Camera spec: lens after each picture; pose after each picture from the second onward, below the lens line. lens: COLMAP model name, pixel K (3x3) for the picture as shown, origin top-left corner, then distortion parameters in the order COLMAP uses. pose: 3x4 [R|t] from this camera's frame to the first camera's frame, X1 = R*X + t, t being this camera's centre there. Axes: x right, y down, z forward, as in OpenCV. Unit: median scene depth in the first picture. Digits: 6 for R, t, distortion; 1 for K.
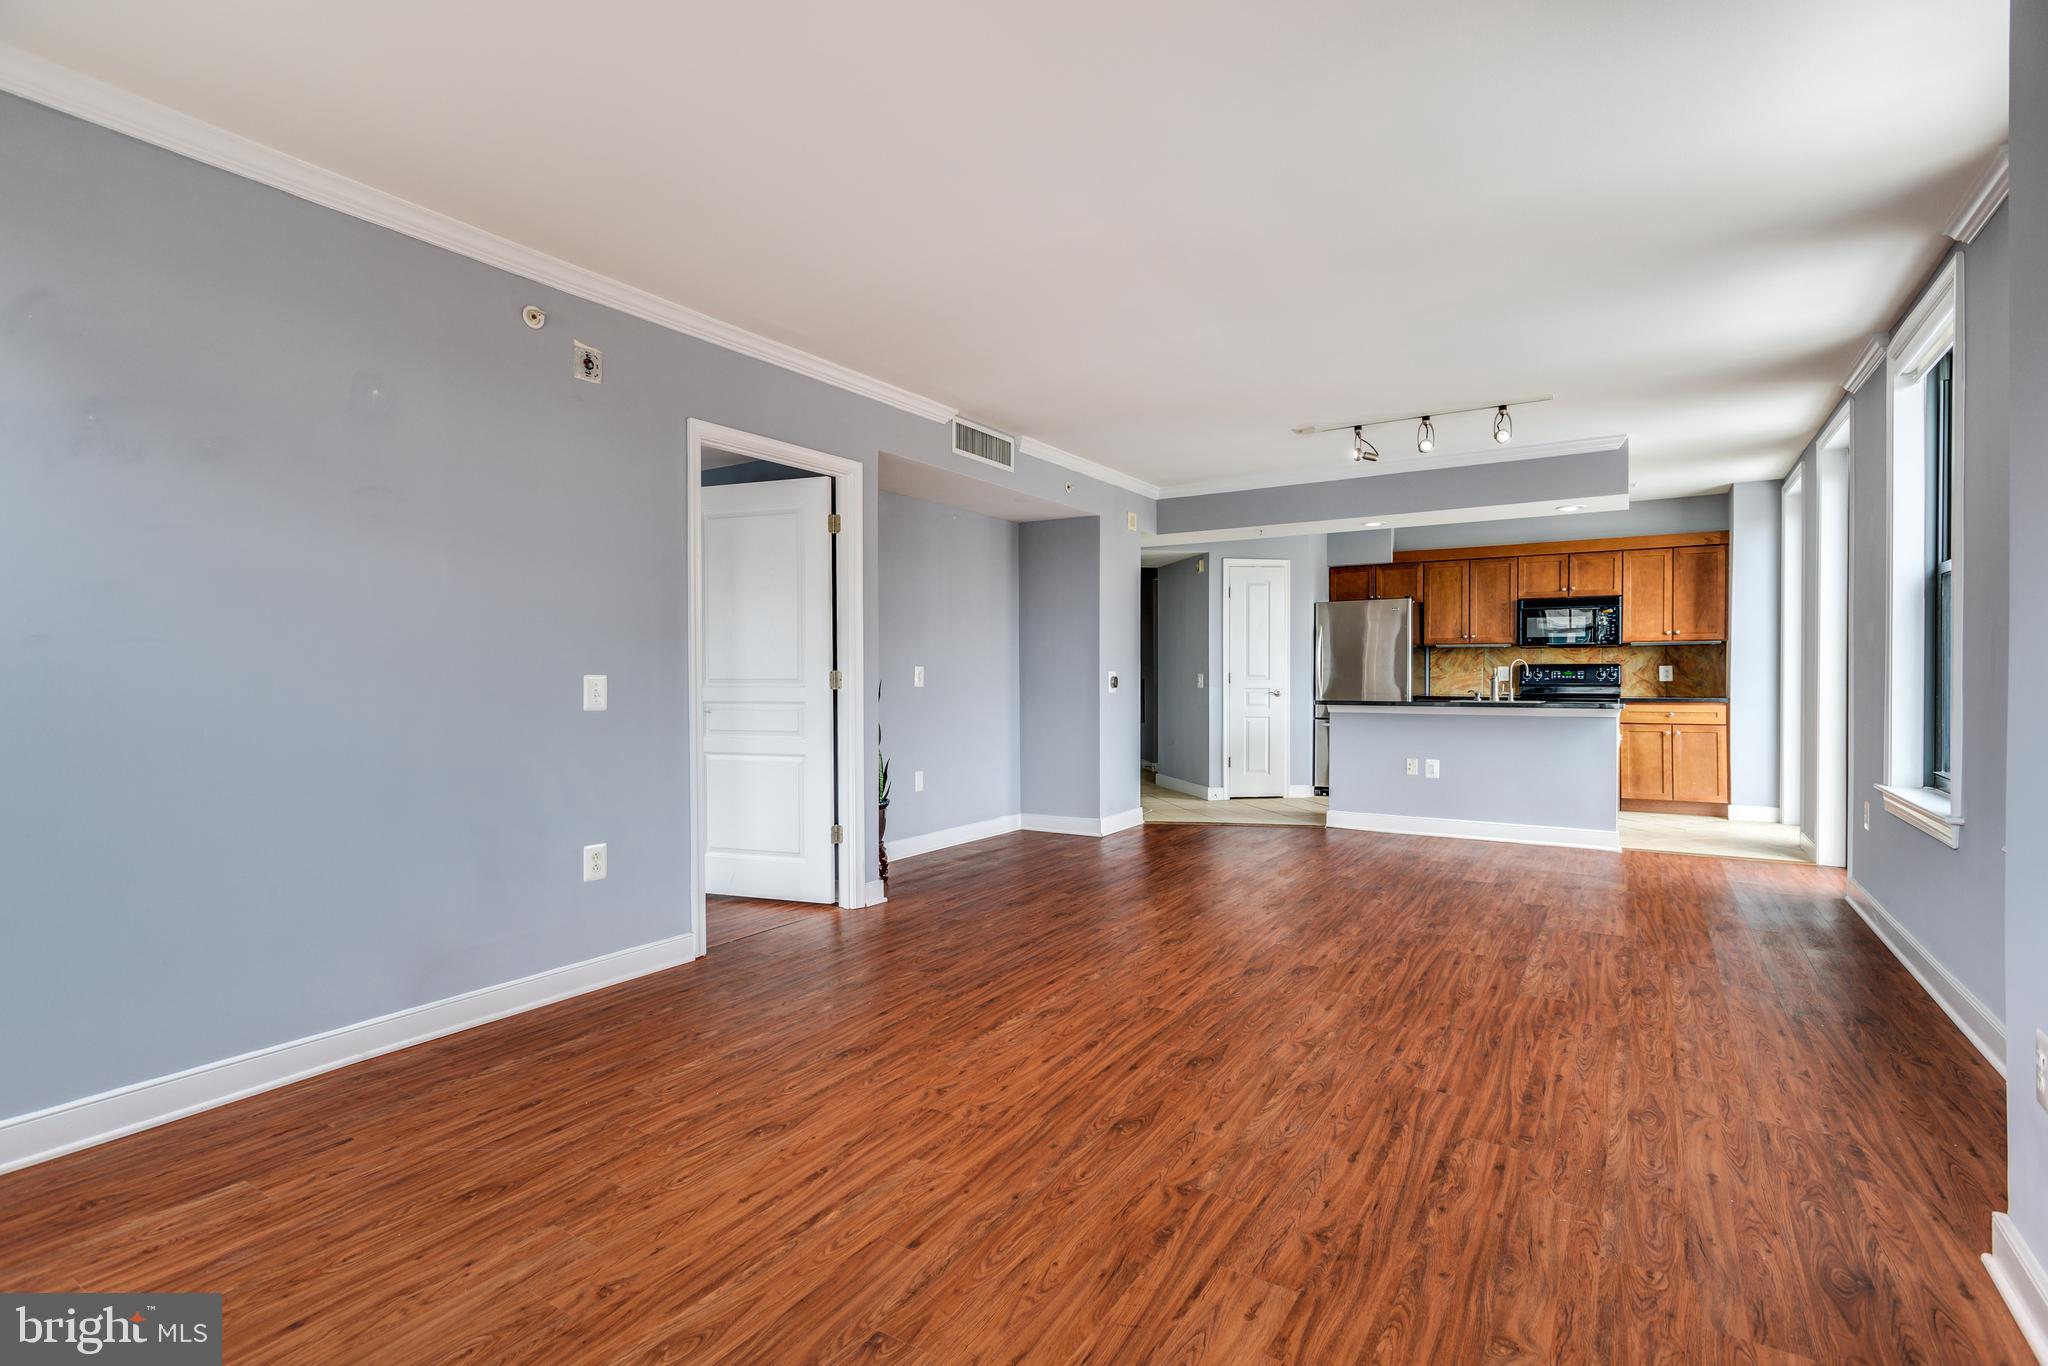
lens RADIAL K [[965.8, 0, 1017.0], [0, 965.8, 686.0], [0, 0, 1]] dist [-0.001252, 0.000385]
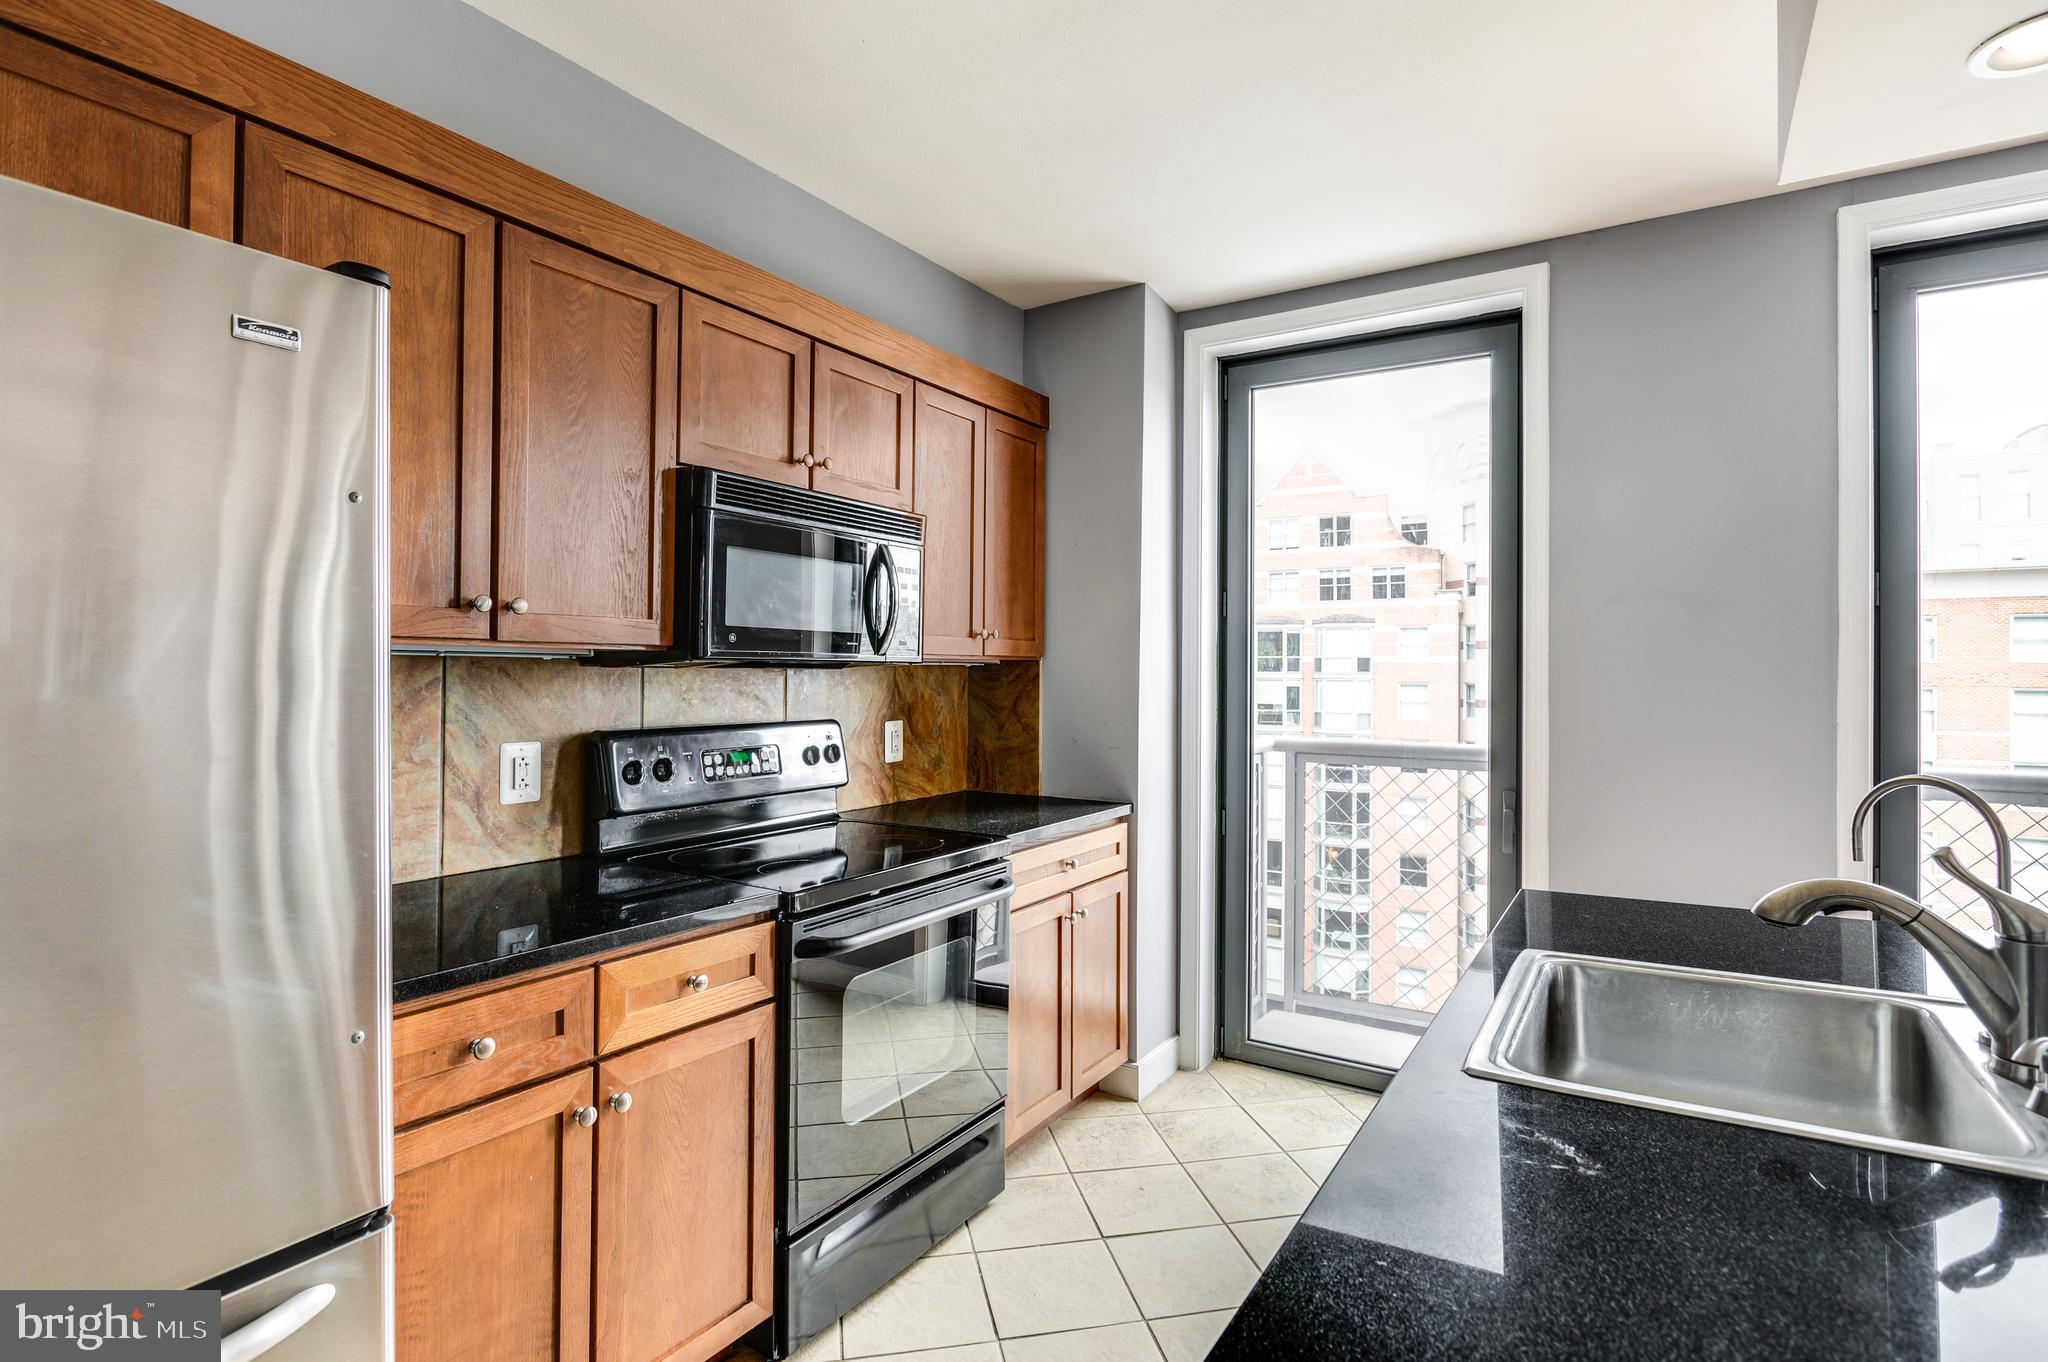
lens RADIAL K [[1008.3, 0, 1016.7], [0, 1008.3, 672.6], [0, 0, 1]] dist [-0.004583, -0.000026]
pose [[0.006342, 0.000180, 0.999980, 0.290081], [0.007958, 0.999968, -0.000231, -0.040421], [-0.999948, 0.007959, 0.006340, 0.984205]]
